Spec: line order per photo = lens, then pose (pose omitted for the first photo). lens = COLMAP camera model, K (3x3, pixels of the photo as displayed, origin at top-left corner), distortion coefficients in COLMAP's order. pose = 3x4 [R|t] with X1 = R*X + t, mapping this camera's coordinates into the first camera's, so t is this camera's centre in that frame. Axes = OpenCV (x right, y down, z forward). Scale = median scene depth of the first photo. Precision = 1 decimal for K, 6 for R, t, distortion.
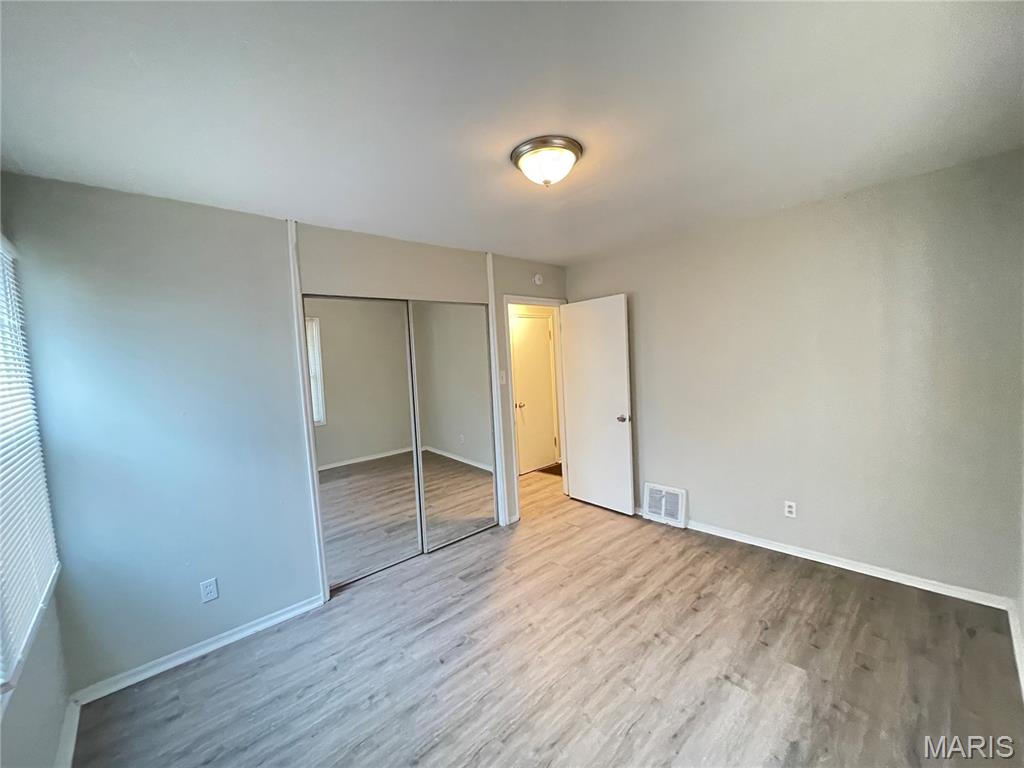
lens RADIAL K [[413.5, 0, 508.3], [0, 413.5, 385.5], [0, 0, 1]] dist [0.000150, -0.000133]
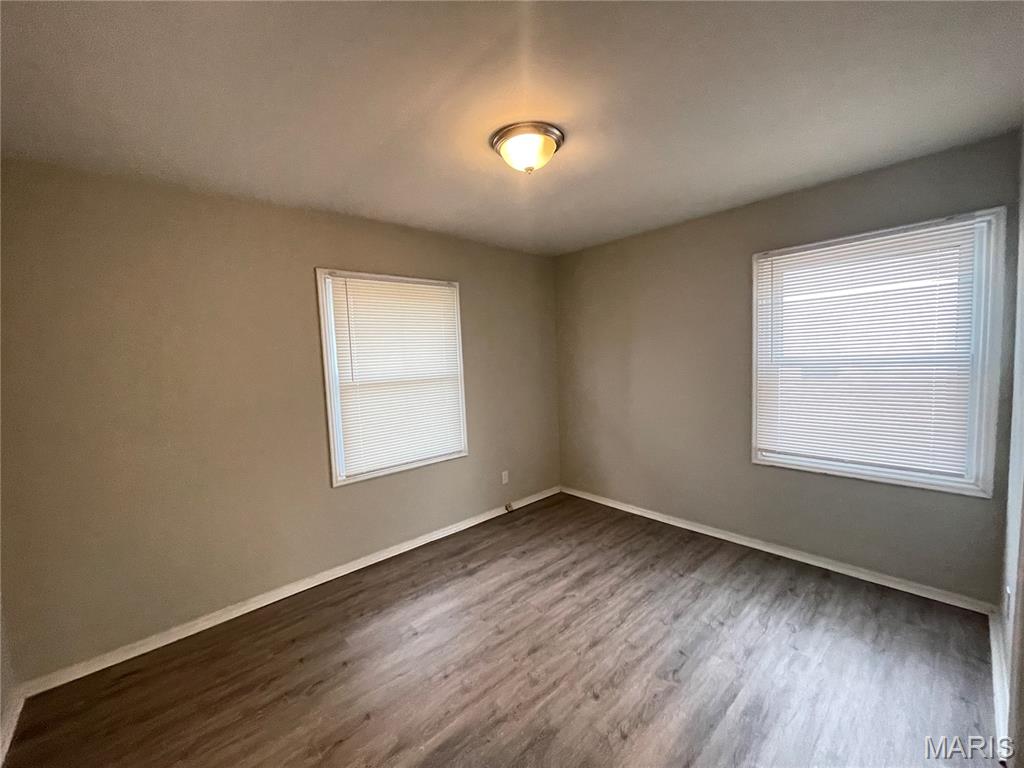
lens RADIAL K [[413.5, 0, 508.3], [0, 413.5, 385.5], [0, 0, 1]] dist [0.000150, -0.000133]
pose [[-0.995079, 0.098413, 0.011542, 0.177058], [0.099067, 0.985756, 0.135907, -0.114081], [0.001997, 0.136382, -0.990654, 1.983494]]
